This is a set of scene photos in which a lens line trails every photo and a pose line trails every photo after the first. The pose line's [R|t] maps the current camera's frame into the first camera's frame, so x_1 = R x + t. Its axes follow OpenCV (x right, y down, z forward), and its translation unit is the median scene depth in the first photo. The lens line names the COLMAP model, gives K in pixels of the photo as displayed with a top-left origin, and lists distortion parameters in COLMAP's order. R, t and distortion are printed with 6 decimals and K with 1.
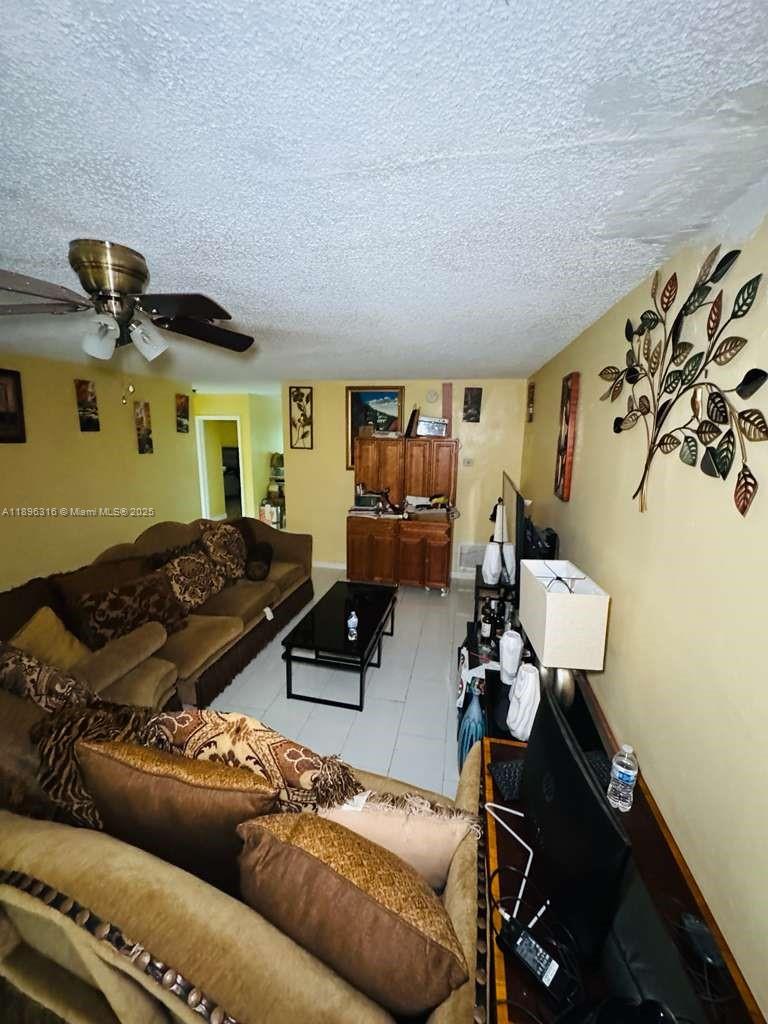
lens RADIAL K [[411.4, 0, 384.0], [0, 411.4, 512.0], [0, 0, 1]] dist [-0.005519, 0.000791]
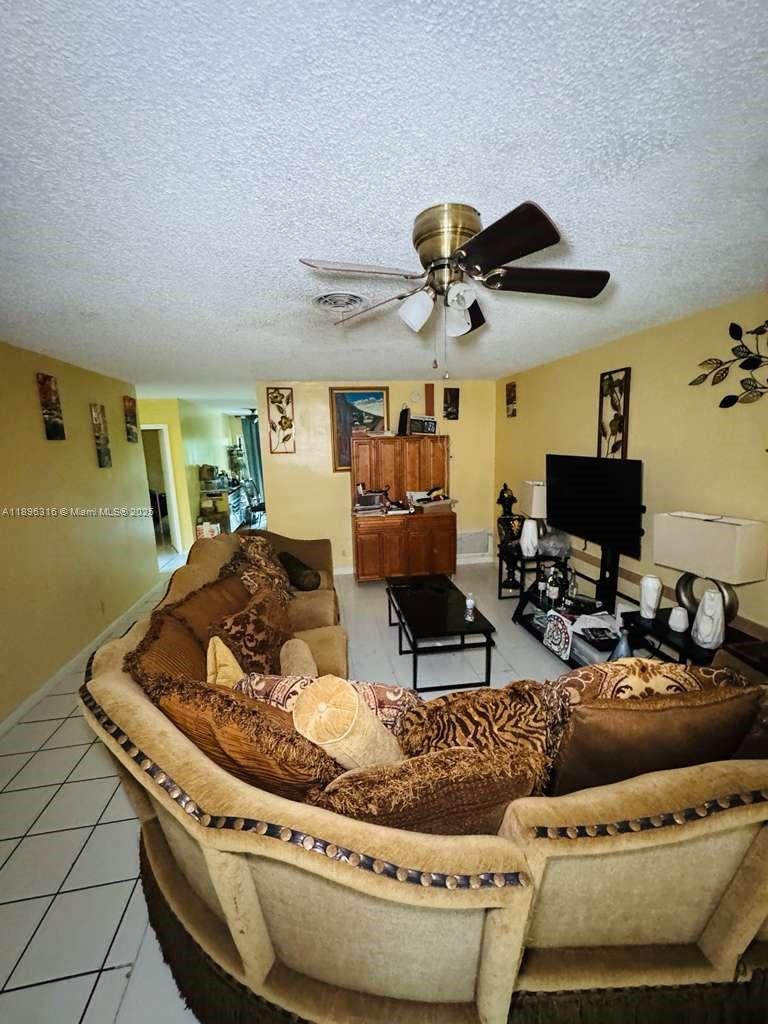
lens RADIAL K [[411.4, 0, 384.0], [0, 411.4, 512.0], [0, 0, 1]] dist [-0.005519, 0.000791]
pose [[0.934485, -0.100690, 0.341467, -0.350535], [0.109532, 0.993961, -0.006660, 0.012048], [-0.338734, 0.043625, 0.939870, 0.049152]]
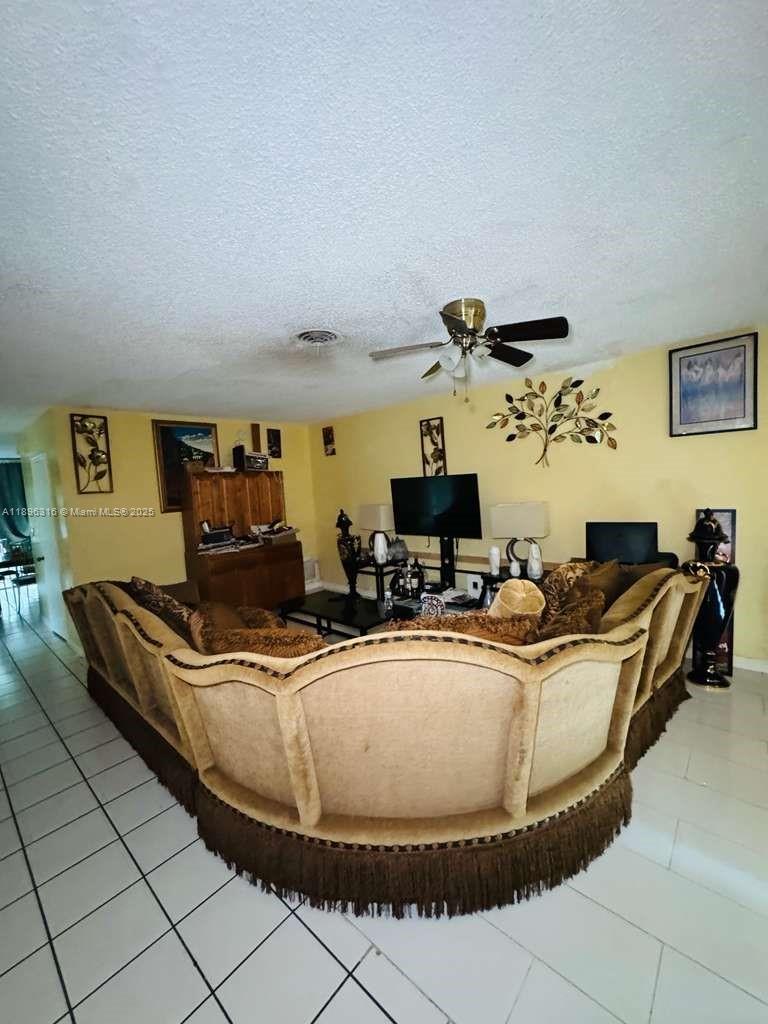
lens RADIAL K [[411.4, 0, 384.0], [0, 411.4, 512.0], [0, 0, 1]] dist [-0.005519, 0.000791]
pose [[0.505061, -0.107288, 0.856389, -0.648602], [0.235806, 0.971645, -0.017340, 0.023434], [-0.830246, 0.210699, 0.516039, 0.175639]]
